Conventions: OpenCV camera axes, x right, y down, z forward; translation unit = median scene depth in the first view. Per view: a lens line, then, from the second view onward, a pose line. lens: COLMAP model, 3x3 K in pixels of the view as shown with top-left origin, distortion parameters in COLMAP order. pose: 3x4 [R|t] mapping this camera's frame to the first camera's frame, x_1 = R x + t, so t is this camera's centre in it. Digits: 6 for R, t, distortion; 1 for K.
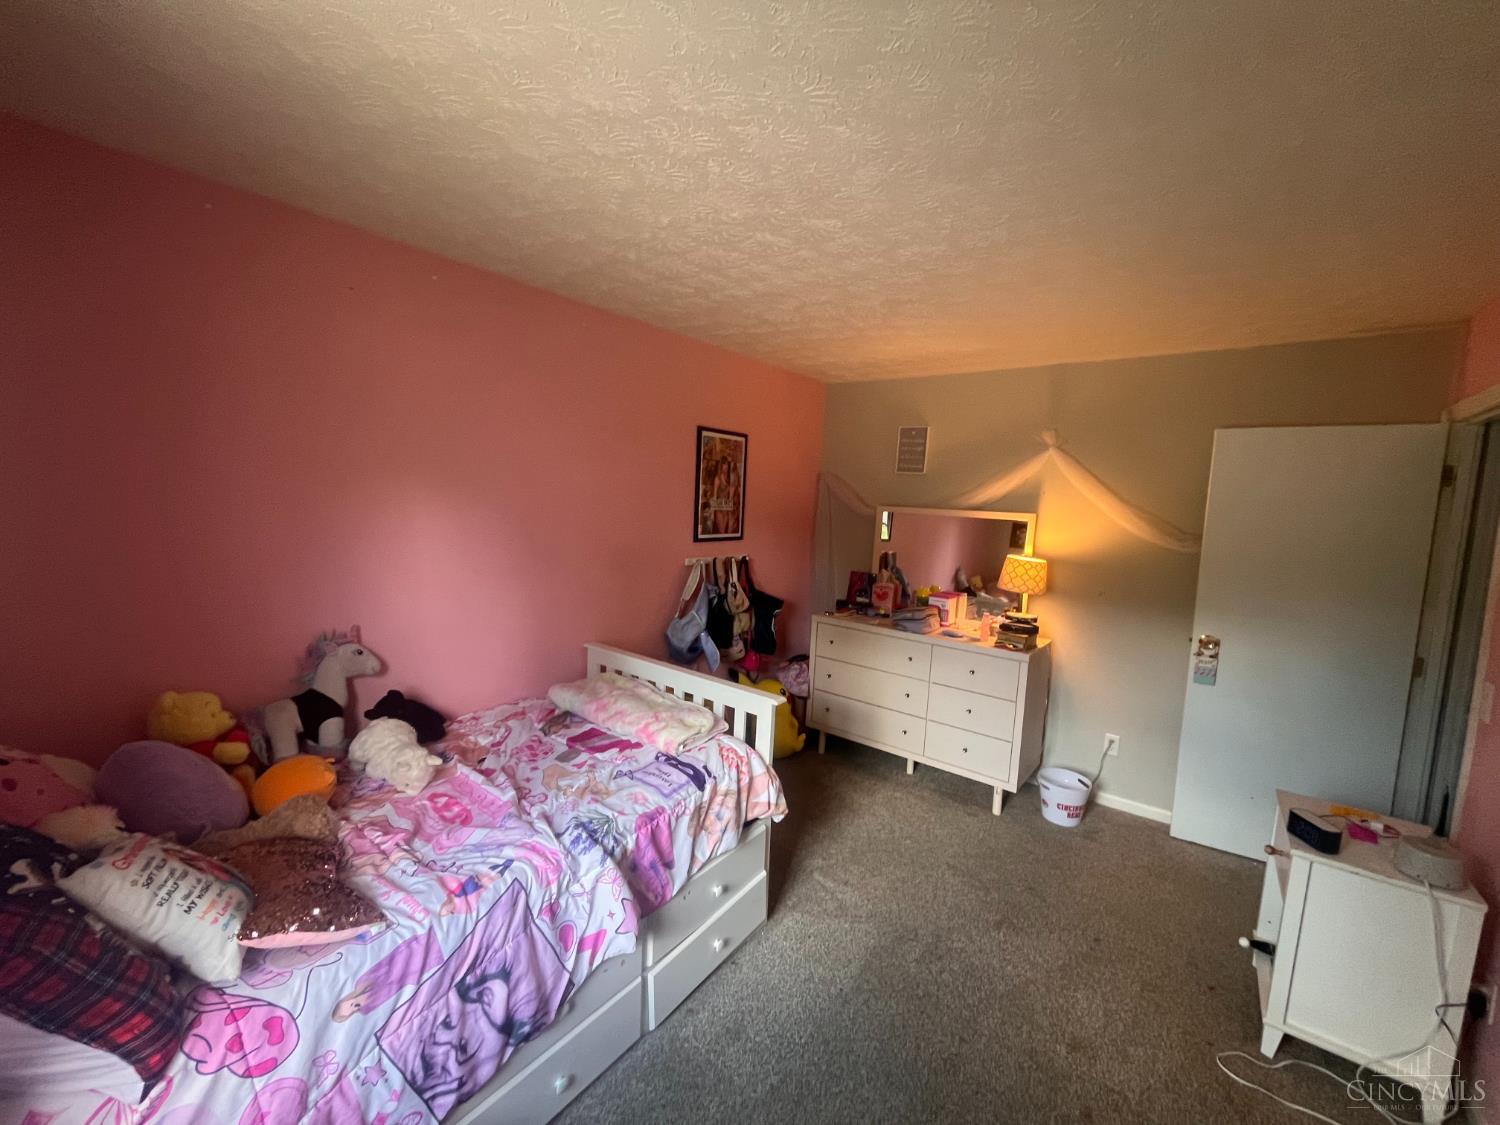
lens RADIAL K [[614.1, 0, 753.9], [0, 614.1, 567.0], [0, 0, 1]] dist [-0.011305, -0.000032]
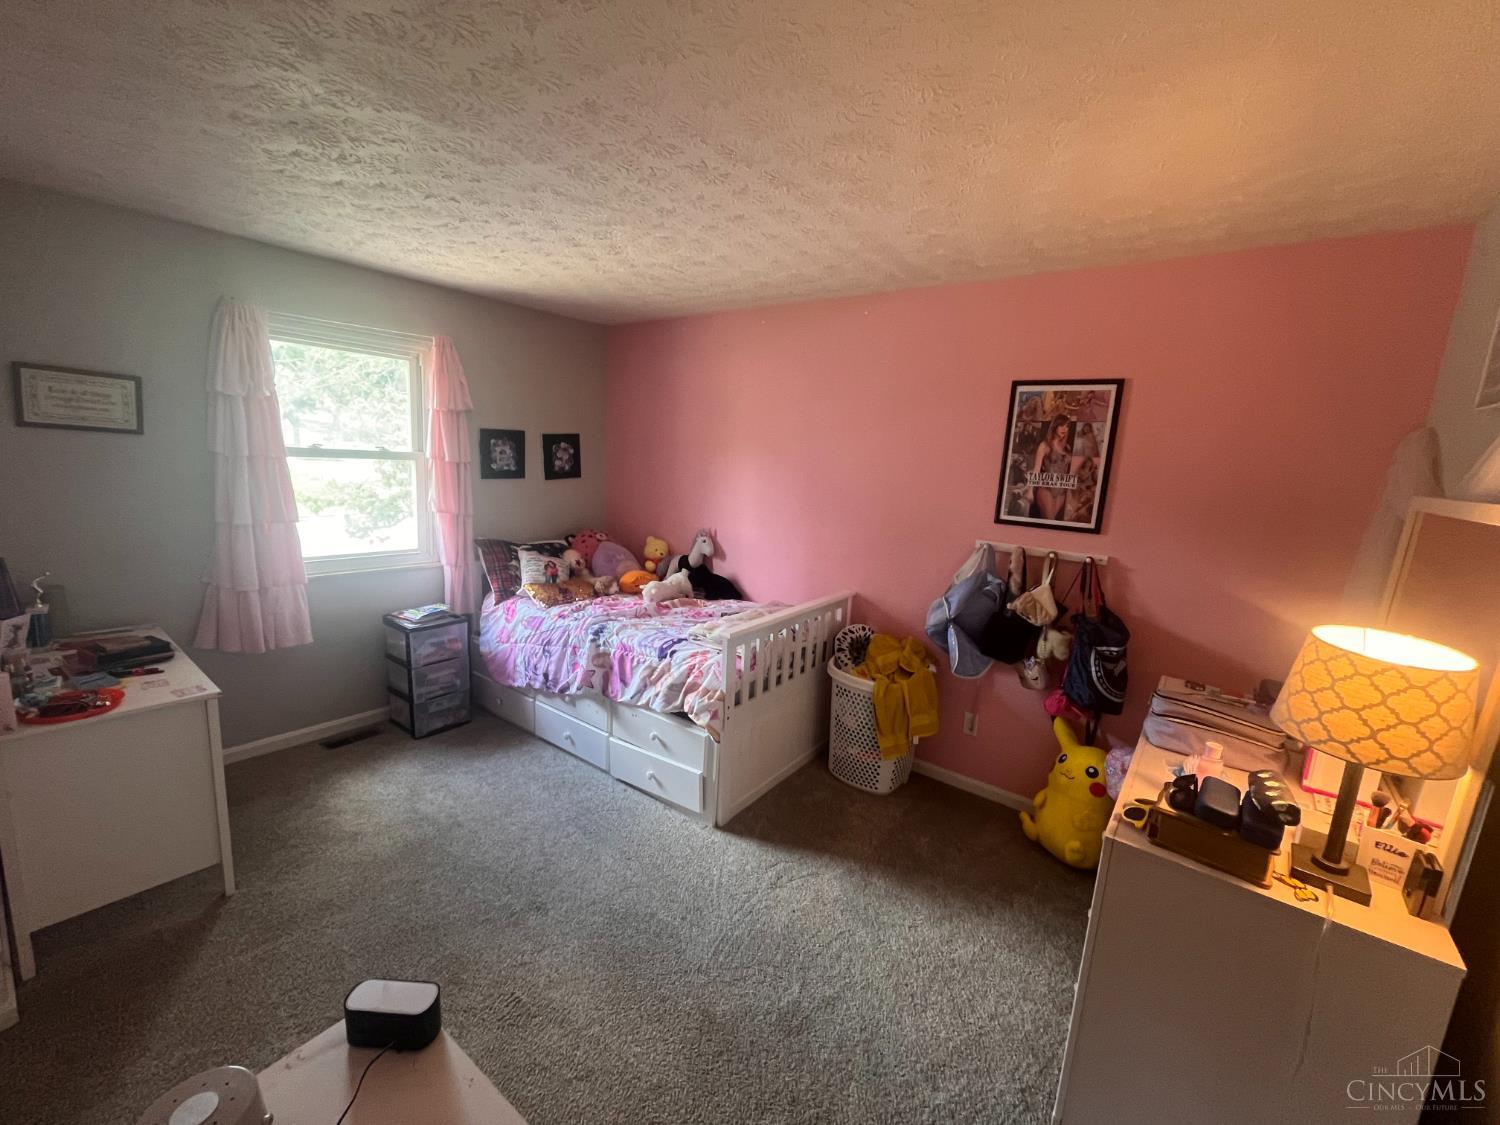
lens RADIAL K [[614.1, 0, 753.5], [0, 614.1, 561.4], [0, 0, 1]] dist [-0.011305, -0.000032]
pose [[-0.023991, 0.143542, -0.989353, 0.719895], [-0.160872, 0.976187, 0.145533, -0.055709], [0.986684, 0.162651, -0.000328, 0.662520]]
